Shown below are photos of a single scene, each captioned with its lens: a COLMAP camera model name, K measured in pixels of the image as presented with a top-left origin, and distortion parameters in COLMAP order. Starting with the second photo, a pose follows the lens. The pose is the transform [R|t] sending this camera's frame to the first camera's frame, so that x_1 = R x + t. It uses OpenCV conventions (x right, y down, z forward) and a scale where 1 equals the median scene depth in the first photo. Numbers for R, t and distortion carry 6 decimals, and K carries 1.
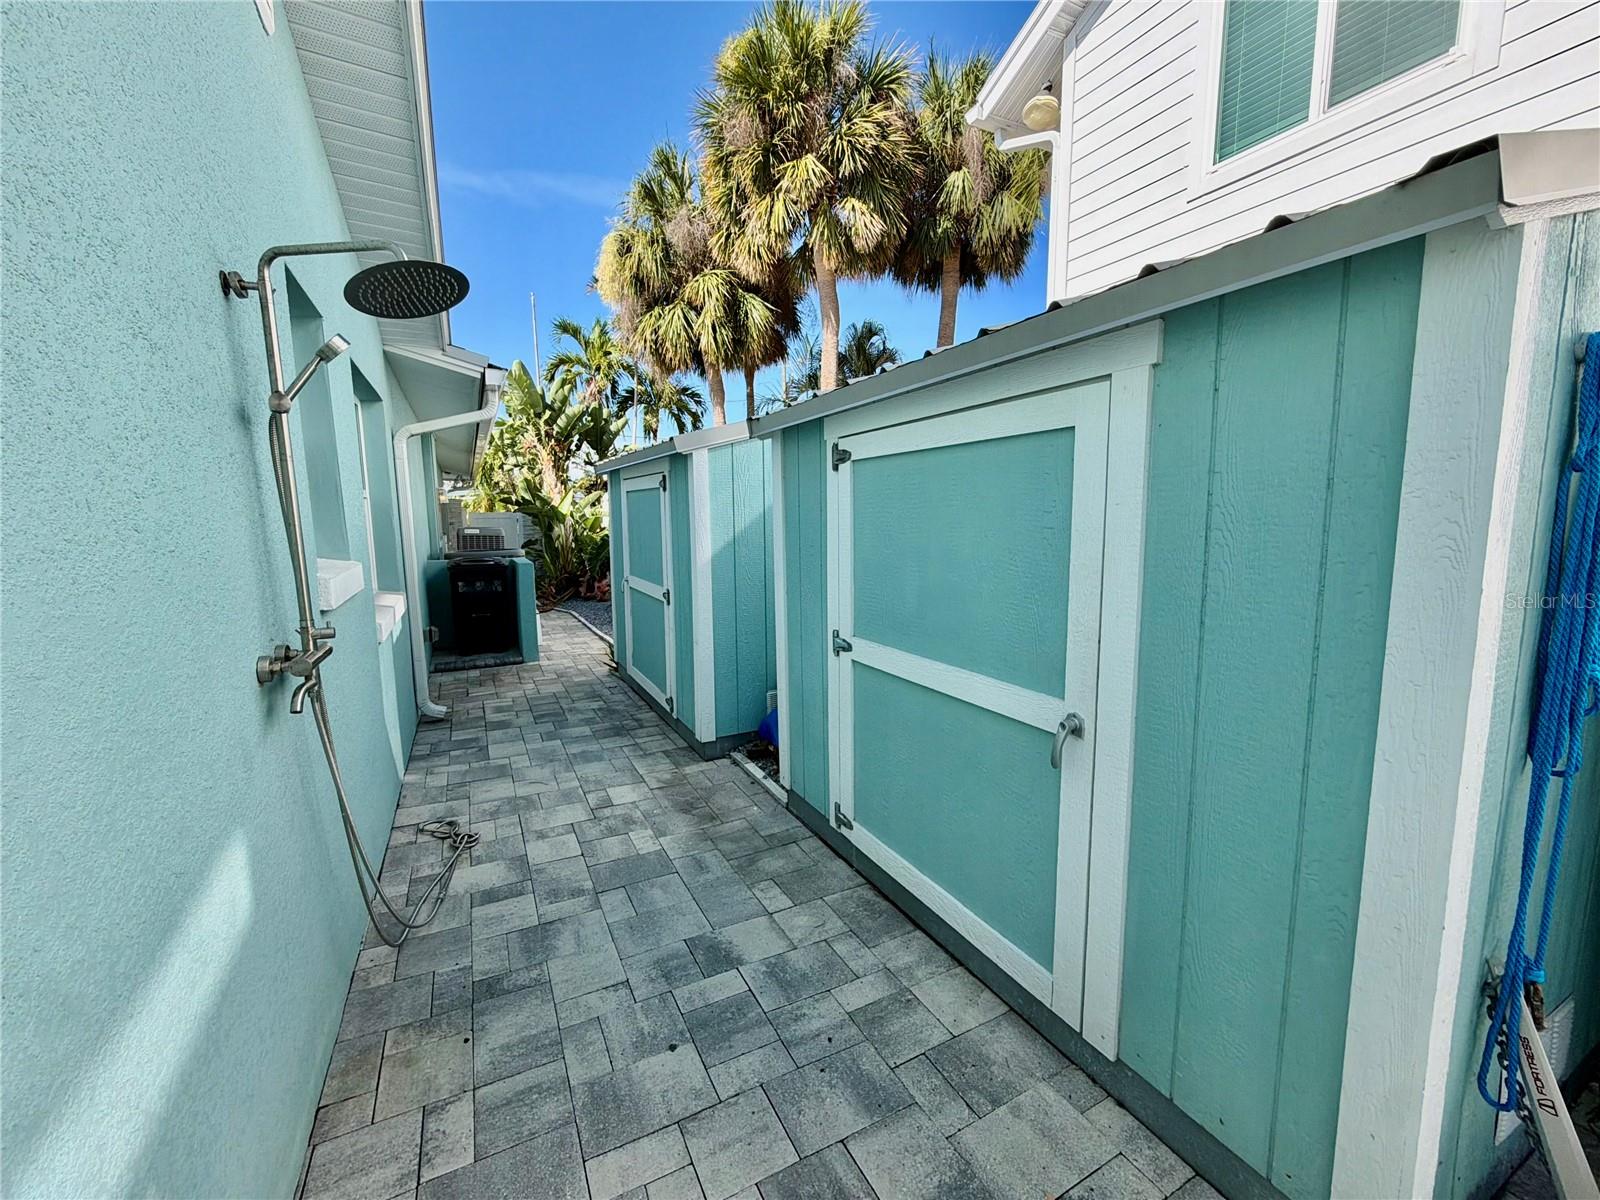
lens RADIAL K [[636.7, 0, 798.9], [0, 636.7, 601.4], [0, 0, 1]] dist [-0.002276, -0.000042]
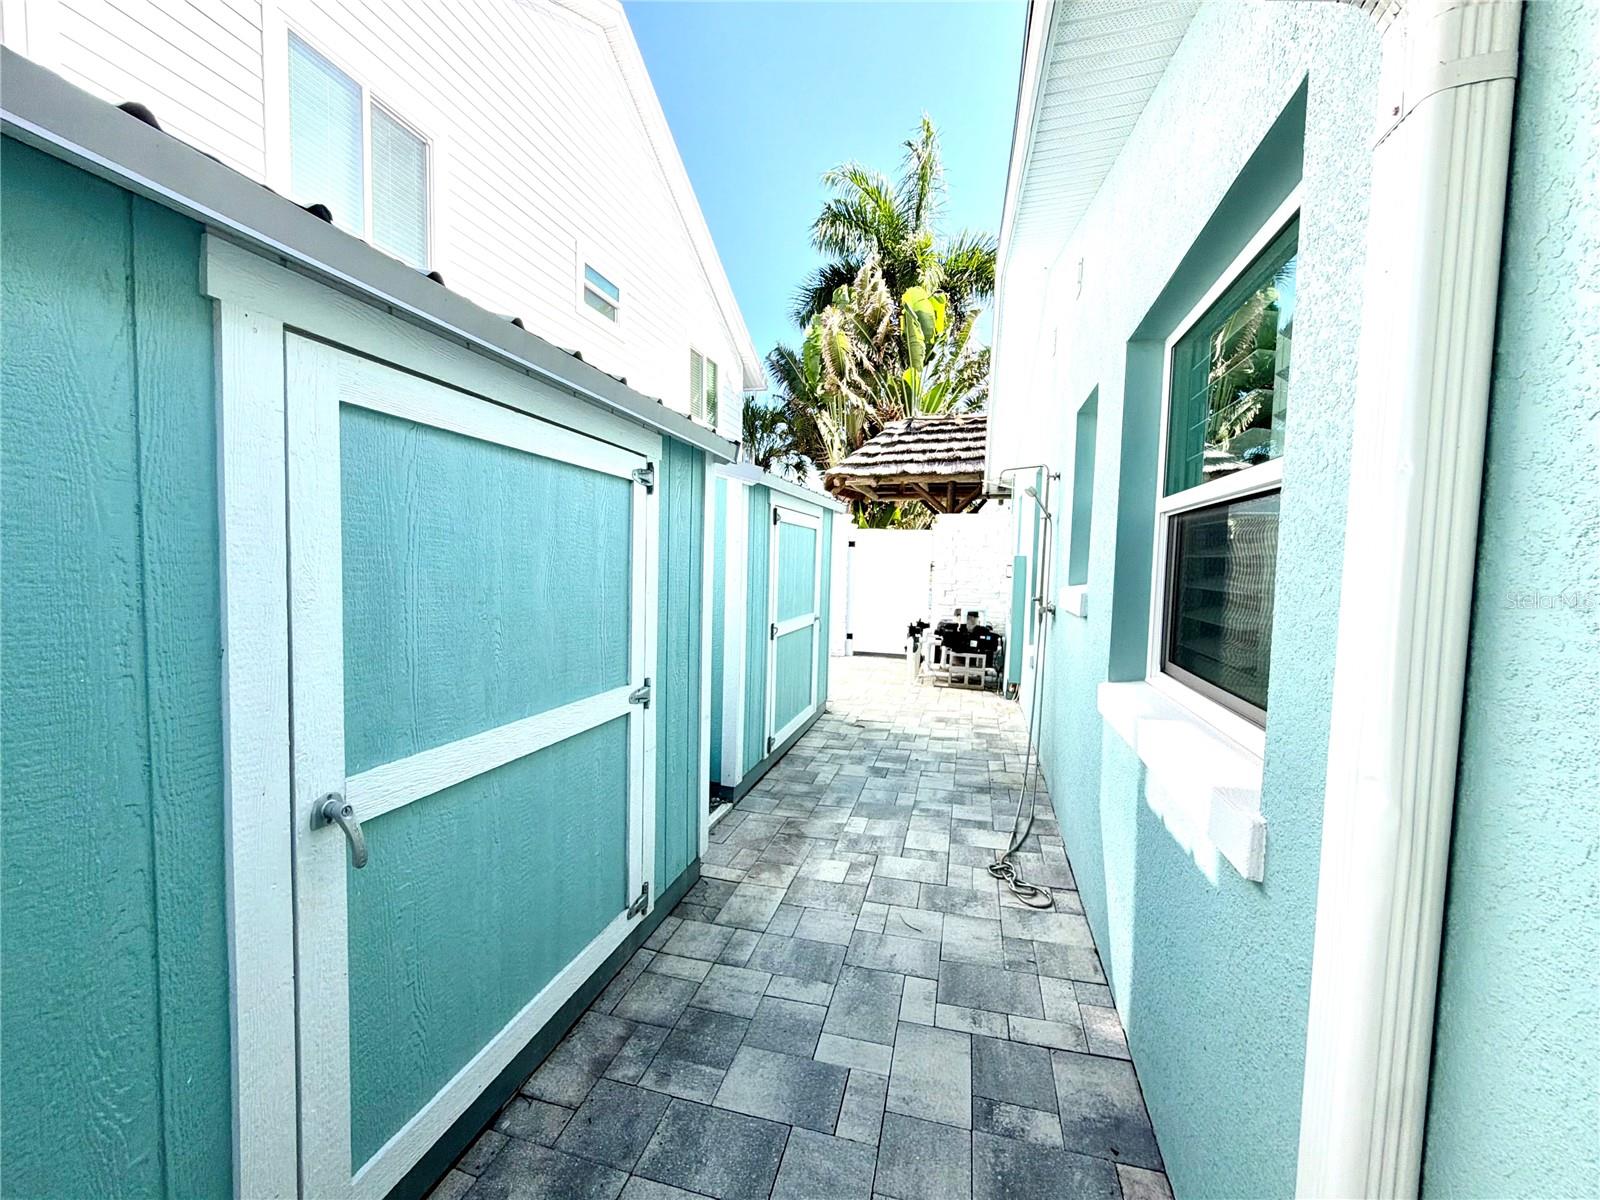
lens RADIAL K [[636.7, 0, 798.9], [0, 636.7, 601.4], [0, 0, 1]] dist [-0.002276, -0.000042]
pose [[-0.735417, -0.046927, 0.675988, -0.907322], [0.077278, 0.985282, 0.152470, -0.210767], [-0.673194, 0.164368, -0.720967, 1.788053]]
